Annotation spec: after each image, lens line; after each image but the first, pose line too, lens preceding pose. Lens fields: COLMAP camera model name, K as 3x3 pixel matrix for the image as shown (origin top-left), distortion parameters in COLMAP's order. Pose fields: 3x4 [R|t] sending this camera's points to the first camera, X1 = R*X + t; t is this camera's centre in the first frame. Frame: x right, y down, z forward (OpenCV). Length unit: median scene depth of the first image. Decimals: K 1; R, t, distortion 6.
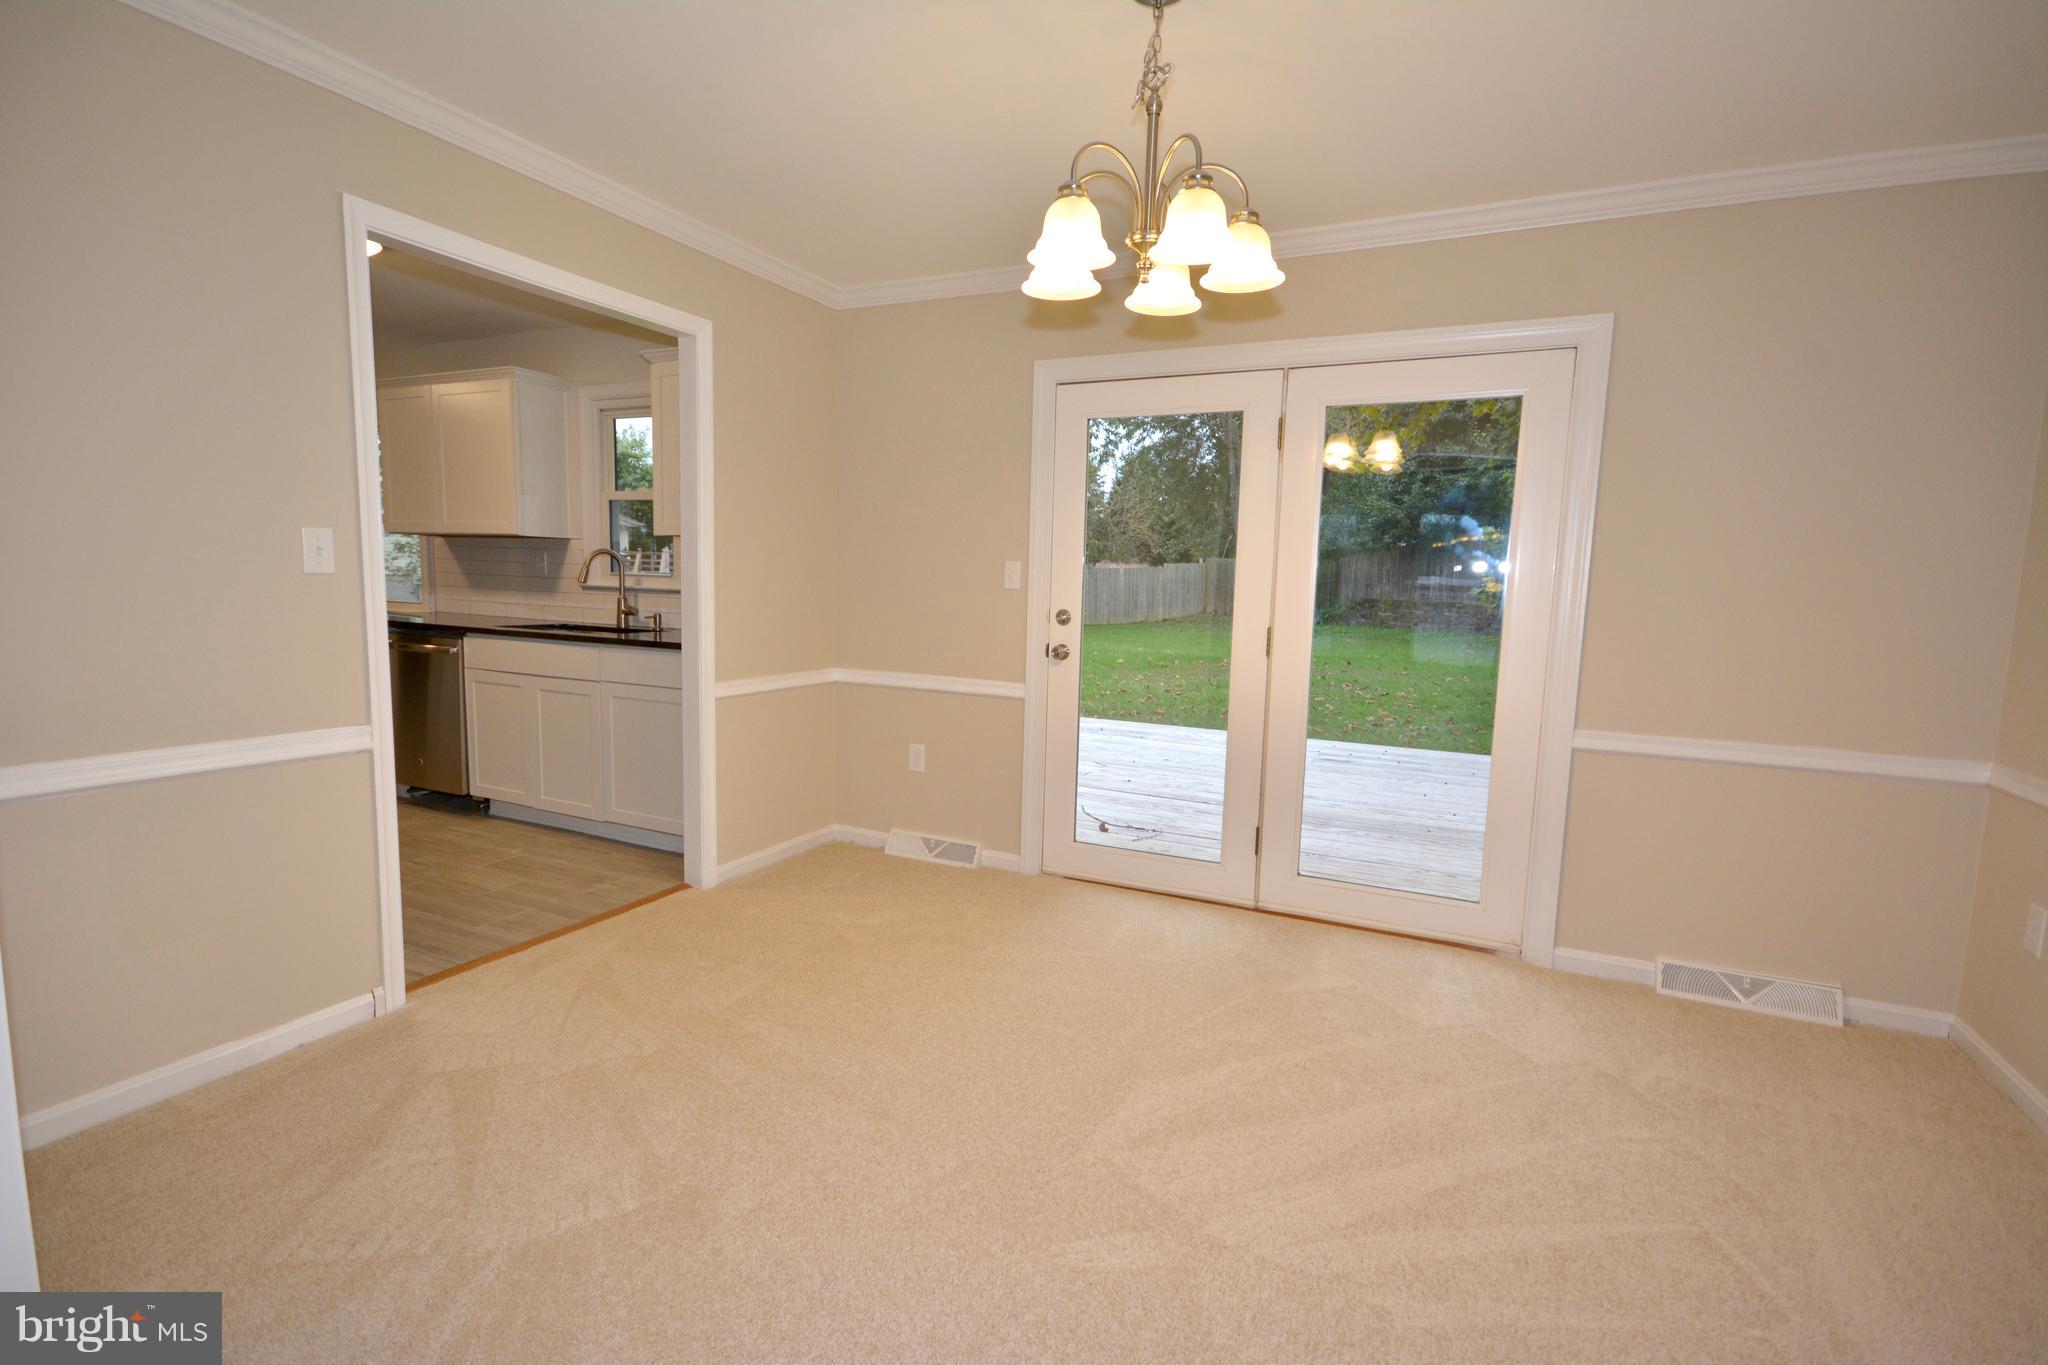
lens RADIAL K [[925.3, 0, 1024.0], [0, 925.3, 682.5], [0, 0, 1]] dist [-0.000207, -0.000020]
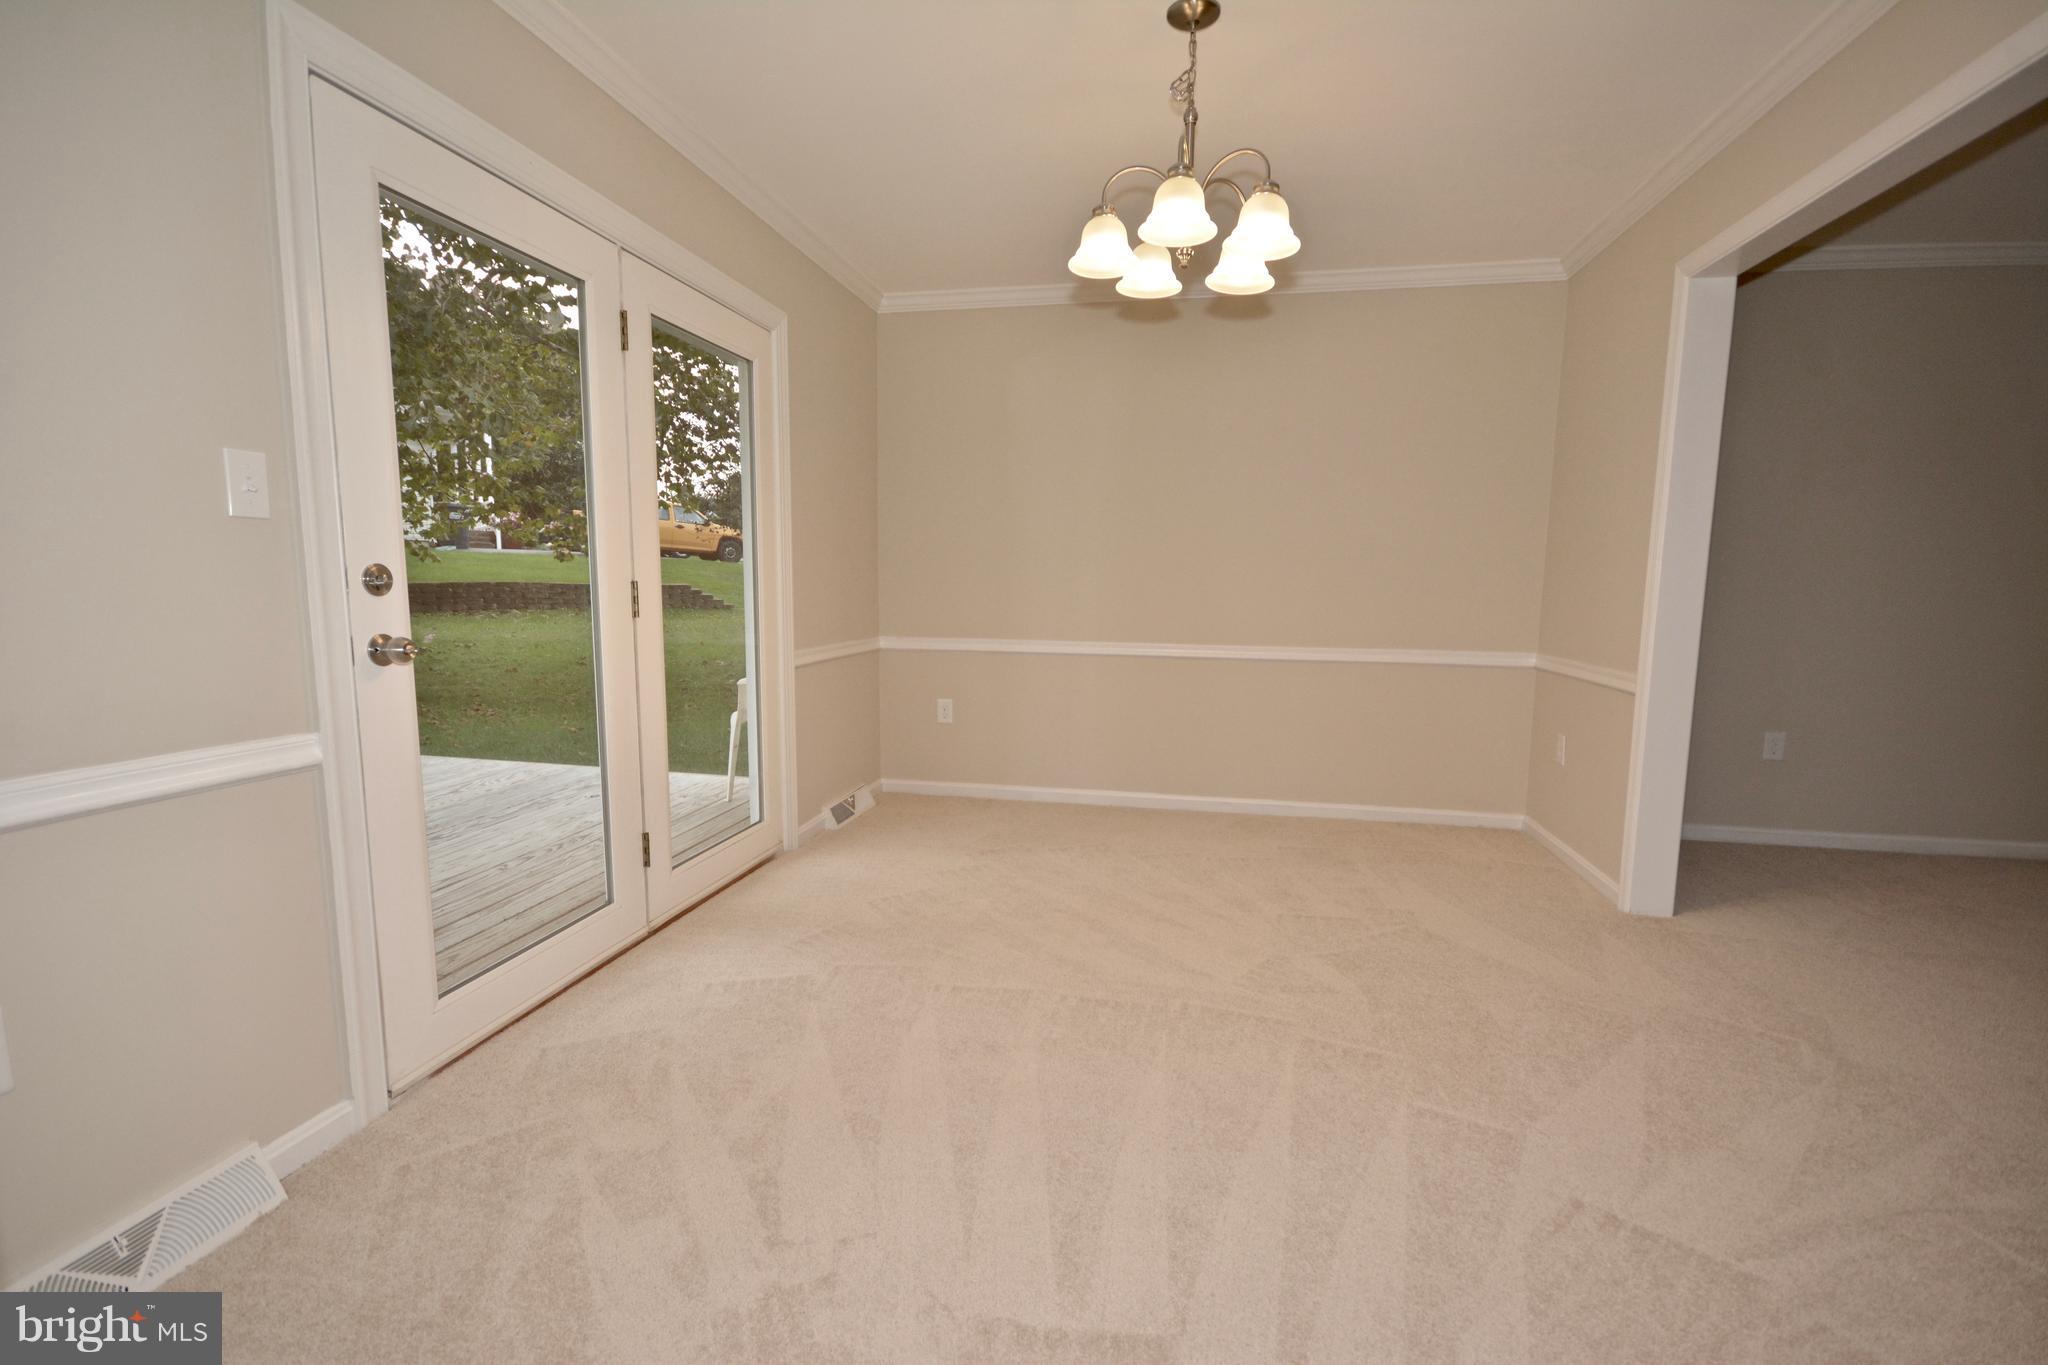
lens RADIAL K [[889.8, 0, 1024.0], [0, 889.8, 682.5], [0, 0, 1]] dist [0.000924, 0.000159]
pose [[-0.243443, -0.140503, 0.959684, -0.506927], [0.091657, 0.981692, 0.166975, -0.064038], [-0.965575, 0.128611, -0.226108, 0.778406]]
